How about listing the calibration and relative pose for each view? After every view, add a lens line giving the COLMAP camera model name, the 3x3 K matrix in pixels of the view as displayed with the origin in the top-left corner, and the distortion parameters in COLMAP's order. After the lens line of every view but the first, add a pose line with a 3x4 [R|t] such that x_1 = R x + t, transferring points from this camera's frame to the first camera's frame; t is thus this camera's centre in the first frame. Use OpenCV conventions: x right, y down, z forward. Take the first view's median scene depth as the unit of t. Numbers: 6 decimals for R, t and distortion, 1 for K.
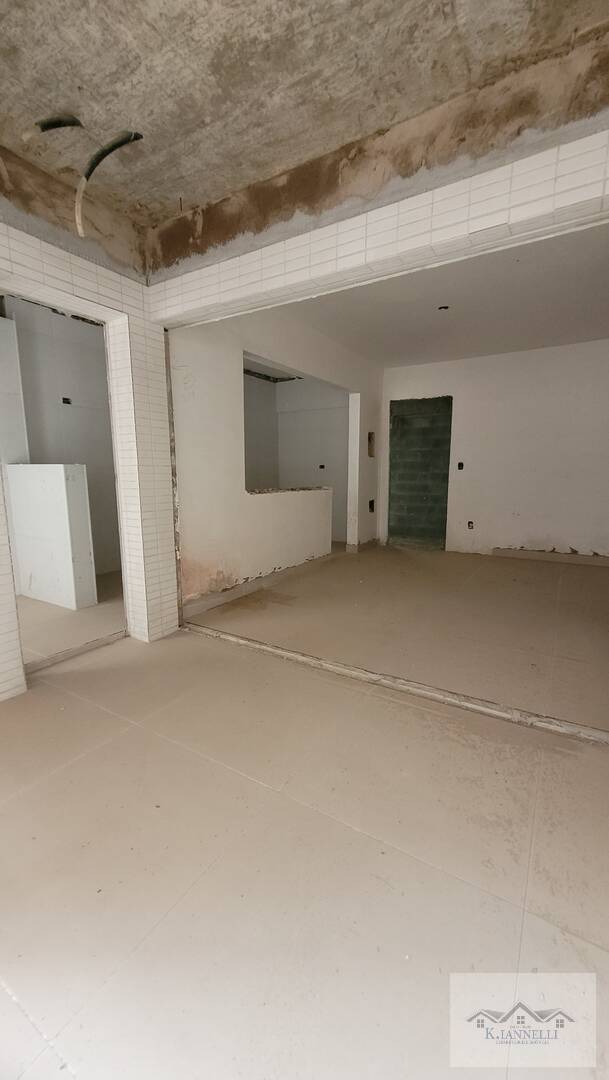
lens RADIAL K [[422.9, 0, 309.8], [0, 422.9, 541.9], [0, 0, 1]] dist [0.010155, -0.000219]
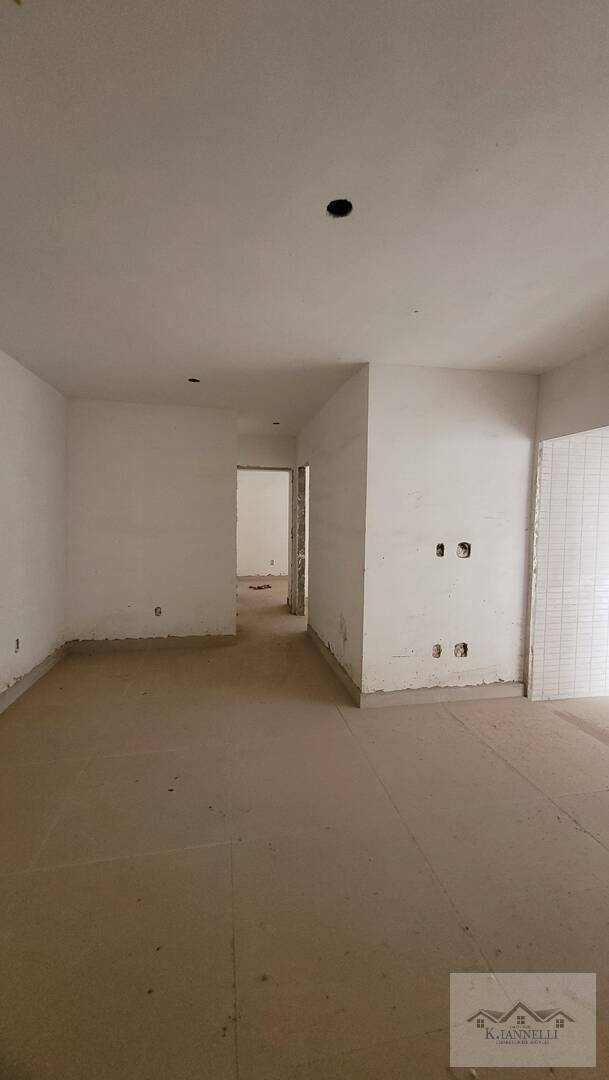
lens RADIAL K [[422.9, 0, 305.5], [0, 422.9, 541.1], [0, 0, 1]] dist [0.010155, -0.000219]
pose [[-0.672815, -0.049746, 0.738137, 0.033364], [0.108568, 0.980296, 0.165026, -0.529257], [-0.731801, 0.191170, -0.654157, 2.321645]]
